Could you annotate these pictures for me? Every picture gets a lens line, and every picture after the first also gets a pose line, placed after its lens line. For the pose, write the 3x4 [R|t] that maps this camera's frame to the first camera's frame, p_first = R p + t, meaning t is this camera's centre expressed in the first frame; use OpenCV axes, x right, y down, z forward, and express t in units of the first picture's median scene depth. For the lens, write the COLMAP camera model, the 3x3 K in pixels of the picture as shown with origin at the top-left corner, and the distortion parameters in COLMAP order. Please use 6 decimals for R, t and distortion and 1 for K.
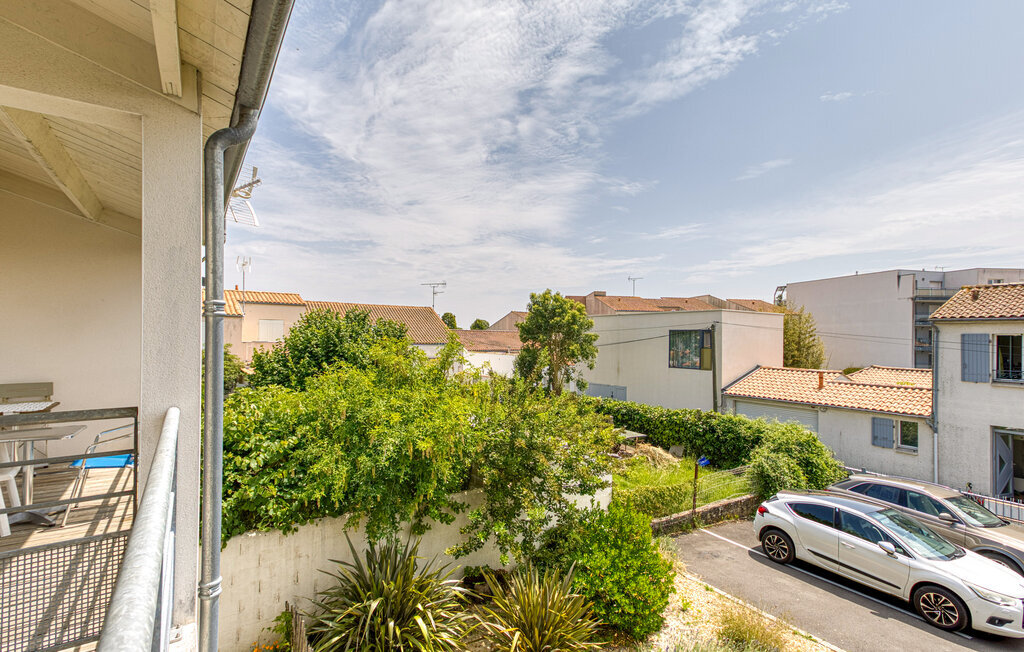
lens RADIAL K [[492.0, 0, 527.3], [0, 492.0, 334.0], [0, 0, 1]] dist [0.028137, 0.002934]
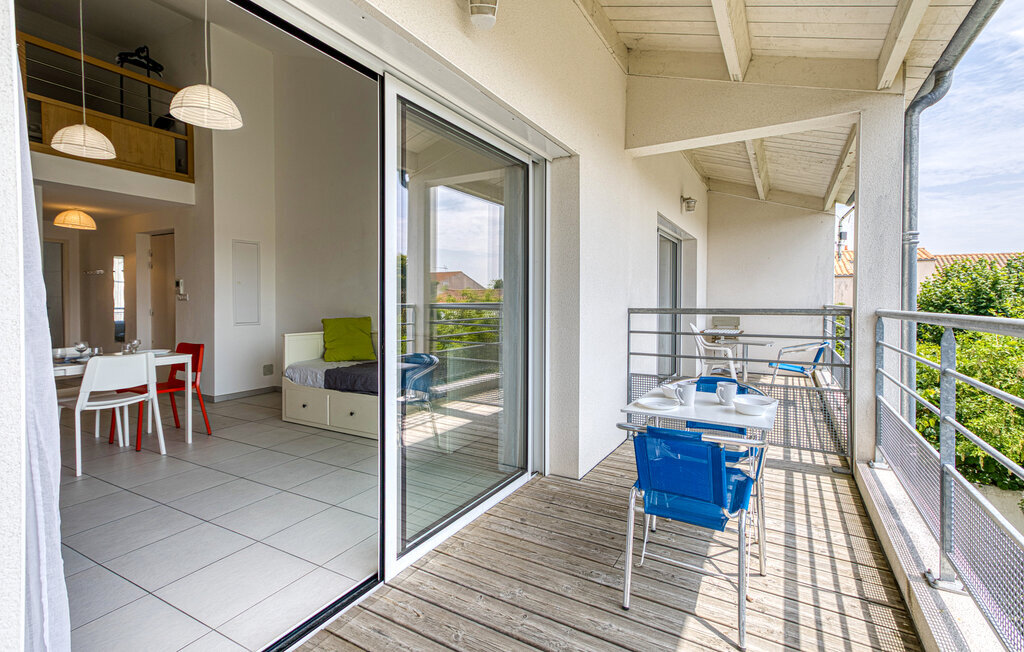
lens RADIAL K [[471.8, 0, 492.0], [0, 471.8, 306.0], [0, 0, 1]] dist [0.021821, 0.003309]
pose [[0.405103, 0.002969, -0.914266, 0.012691], [0.008812, 0.999936, 0.007151, 0.016205], [0.914229, -0.010954, 0.405051, -0.076899]]
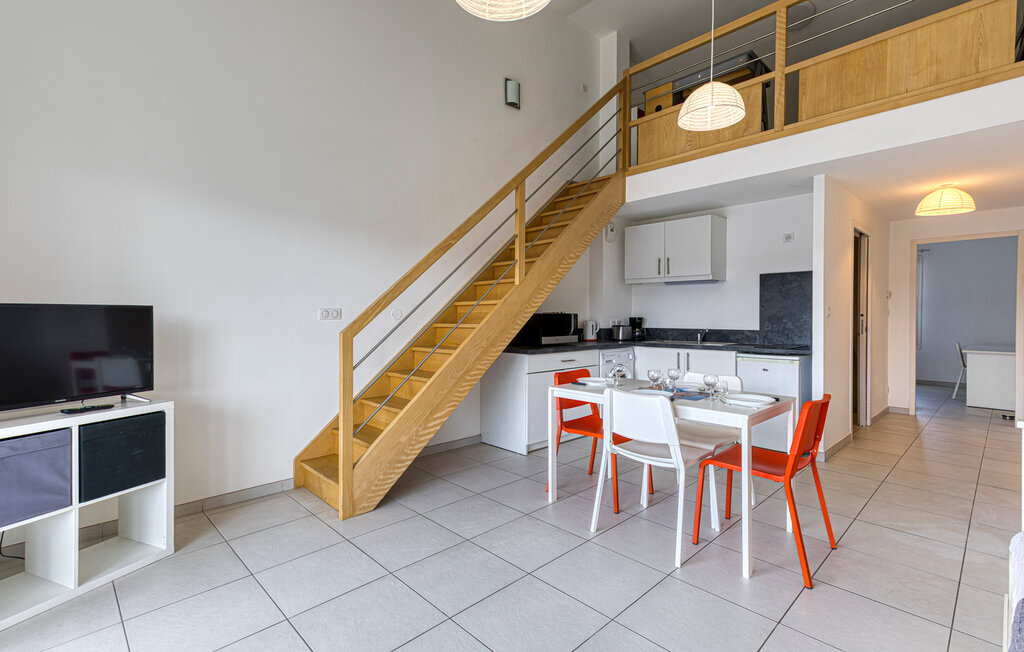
lens RADIAL K [[471.8, 0, 531.5], [0, 471.8, 323.7], [0, 0, 1]] dist [0.021821, 0.003309]
pose [[-0.984013, -0.009037, -0.177868, -0.178953], [-0.011217, 0.999874, 0.011255, 0.015446], [0.177744, 0.013071, -0.983990, -0.004048]]
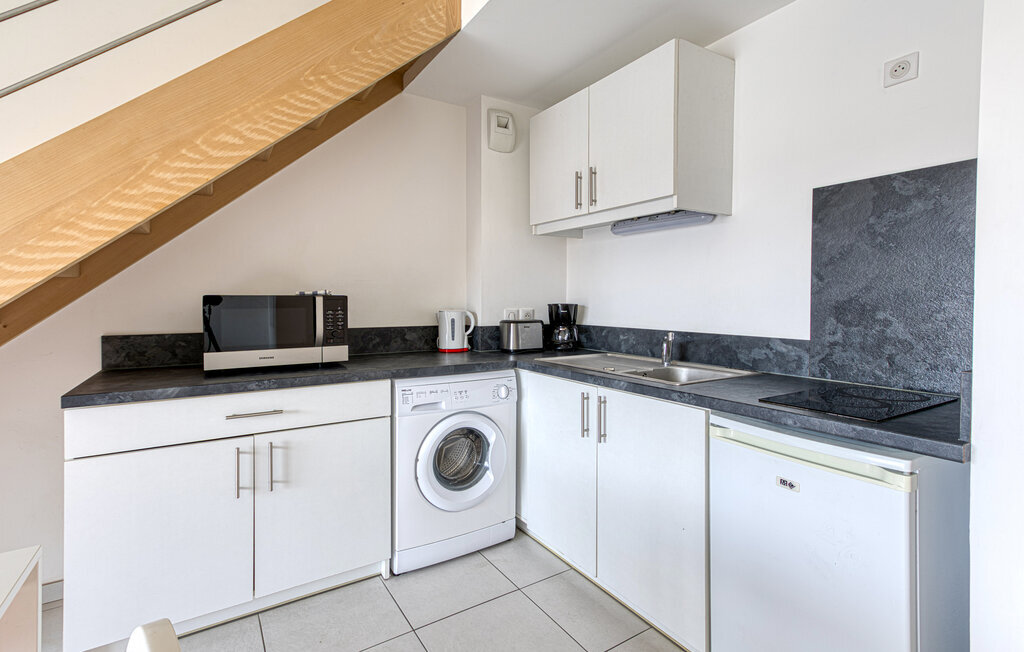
lens RADIAL K [[492.0, 0, 527.9], [0, 492.0, 309.9], [0, 0, 1]] dist [0.028137, 0.002934]
pose [[-0.999222, -0.013750, 0.036977, -0.305598], [-0.013076, 0.999745, 0.018420, 0.013031], [-0.037221, 0.017922, -0.999146, -0.147453]]
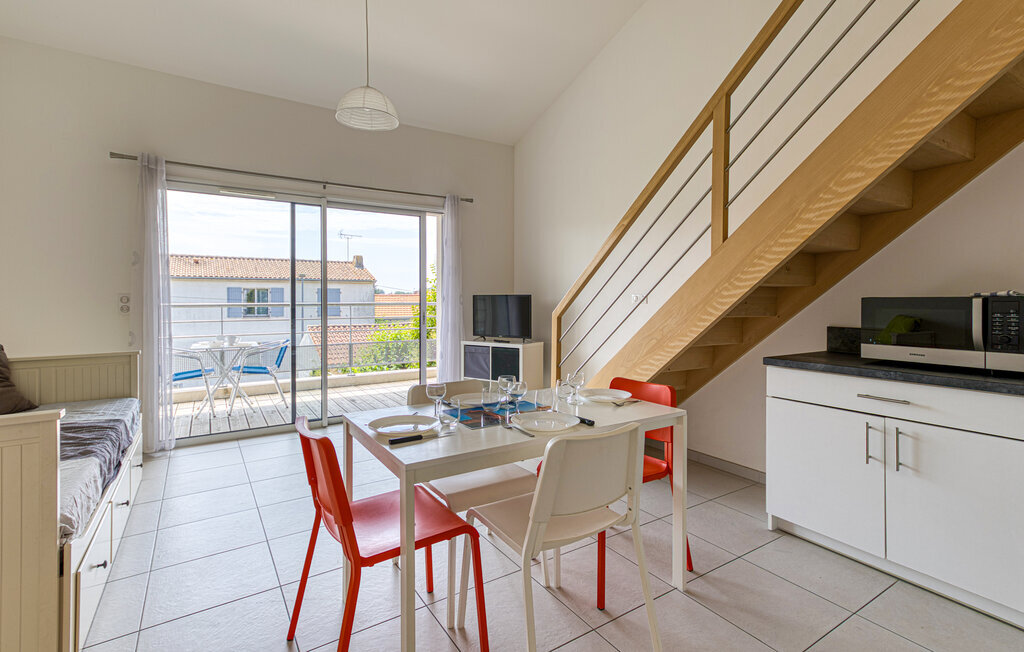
lens RADIAL K [[471.8, 0, 521.1], [0, 471.8, 301.3], [0, 0, 1]] dist [0.021821, 0.003309]
pose [[0.020010, -0.015382, 0.999681, -0.364702], [-0.005832, 0.999863, 0.015501, 0.012298], [-0.999783, -0.006141, 0.019918, -0.162829]]
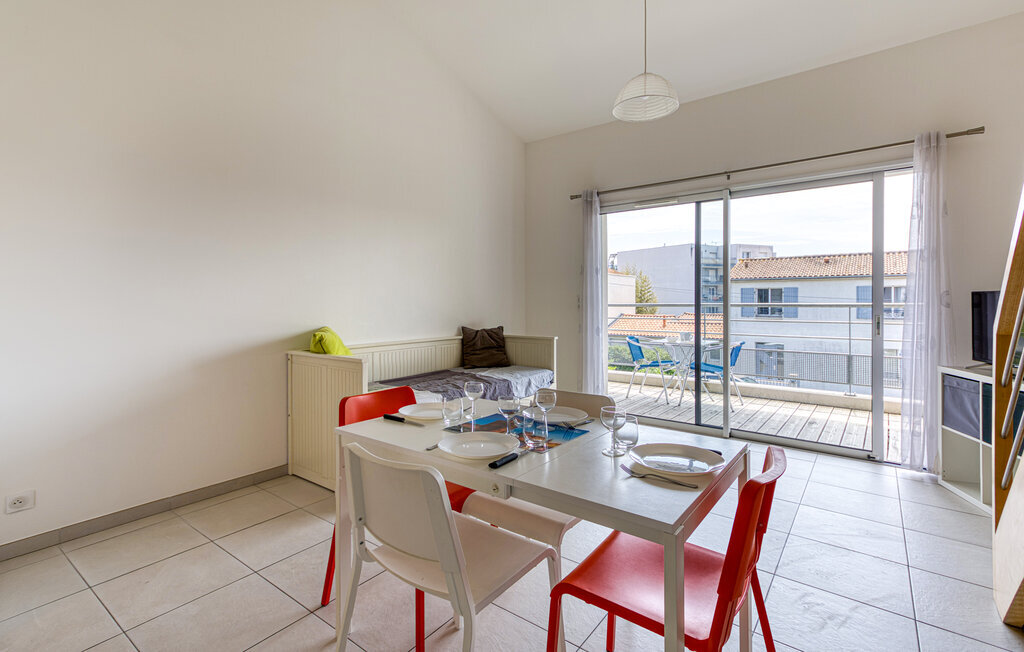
lens RADIAL K [[492.0, 0, 518.1], [0, 492.0, 295.6], [0, 0, 1]] dist [0.028137, 0.002934]
pose [[0.947058, -0.010951, 0.320877, -0.289071], [0.011518, 0.999934, 0.000132, 0.012756], [-0.320857, 0.003571, 0.947121, -0.249700]]
